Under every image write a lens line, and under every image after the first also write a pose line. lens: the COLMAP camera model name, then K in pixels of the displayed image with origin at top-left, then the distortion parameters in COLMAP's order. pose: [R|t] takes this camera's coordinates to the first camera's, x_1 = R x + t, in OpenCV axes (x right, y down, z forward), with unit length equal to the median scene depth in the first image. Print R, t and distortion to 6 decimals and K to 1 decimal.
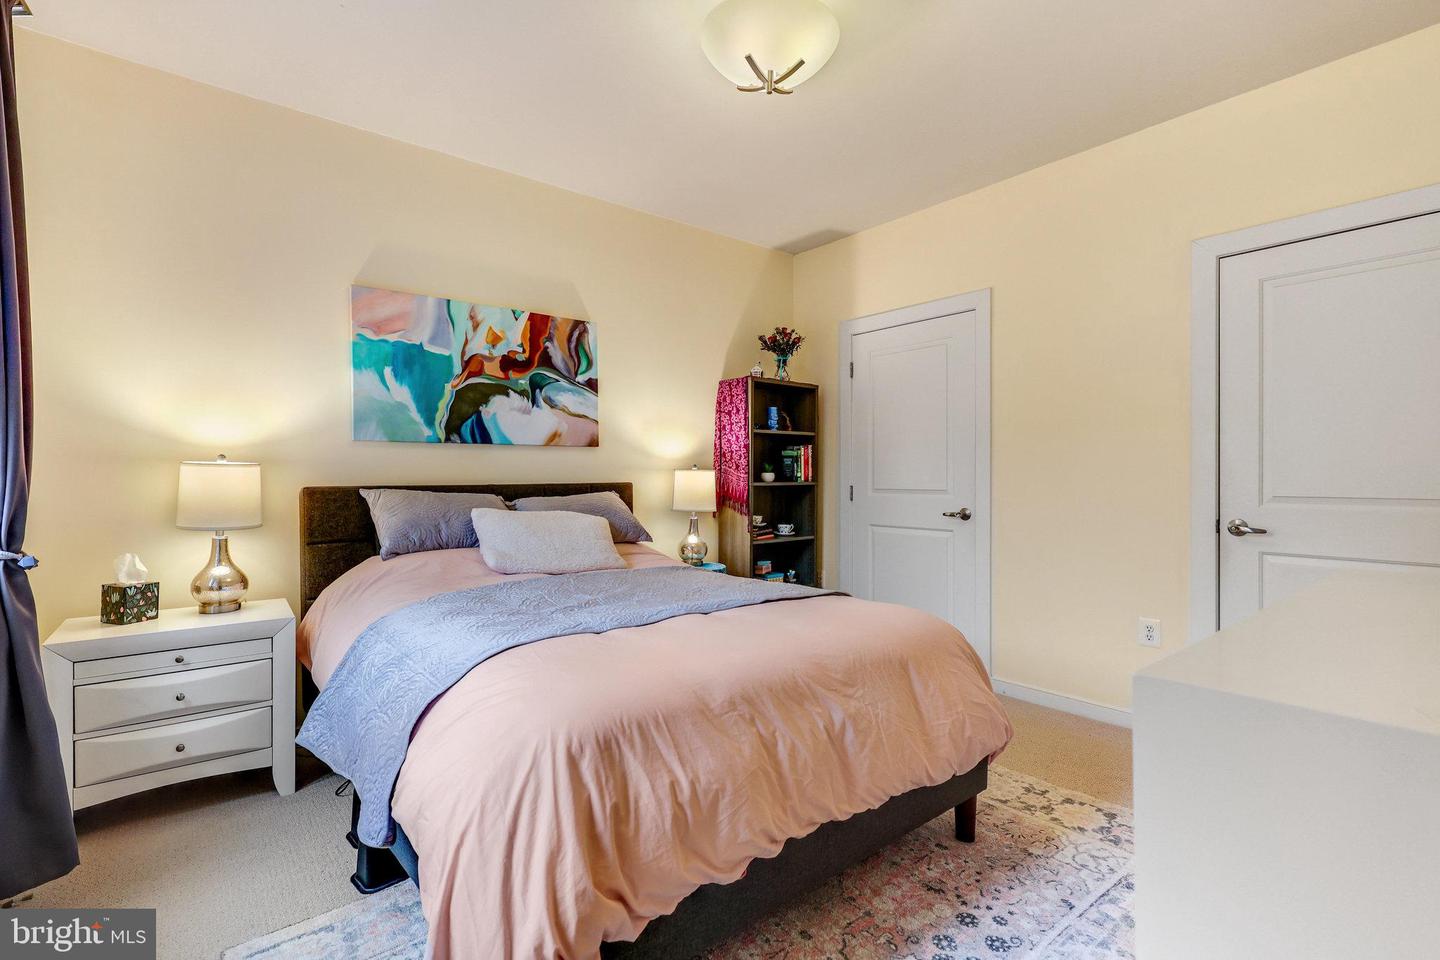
lens RADIAL K [[659.9, 0, 706.0], [0, 659.9, 476.2], [0, 0, 1]] dist [-0.002341, 0.000580]
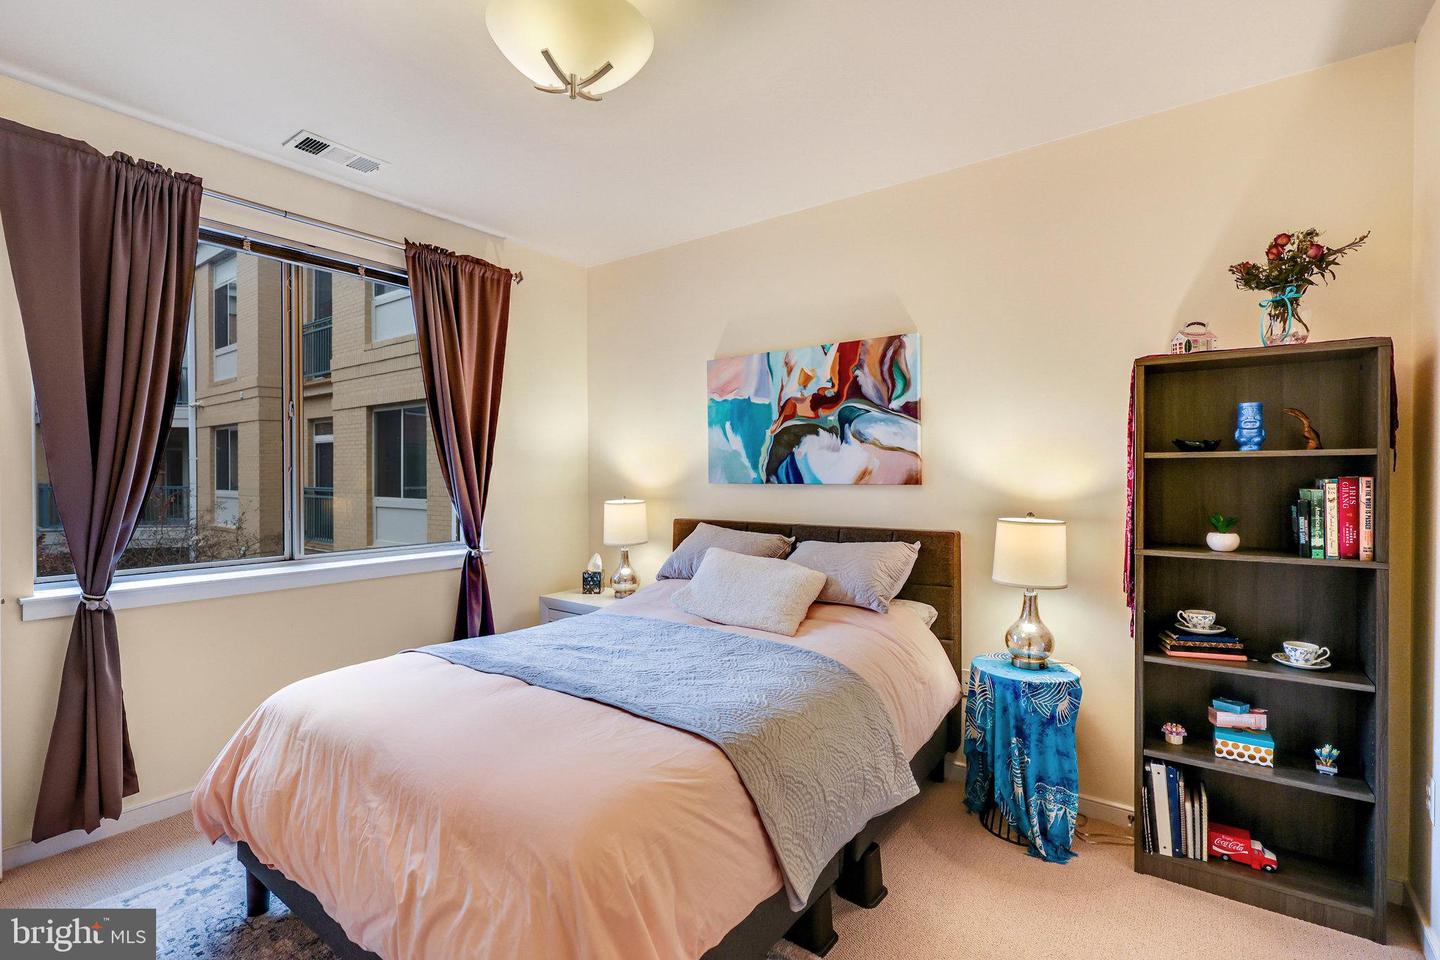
lens RADIAL K [[659.9, 0, 717.0], [0, 659.9, 476.5], [0, 0, 1]] dist [-0.002341, 0.000580]
pose [[0.251859, 0.006157, -0.967744, 0.608535], [0.001118, 0.999977, 0.006653, -0.065917], [0.967763, -0.002758, 0.251846, 0.605027]]
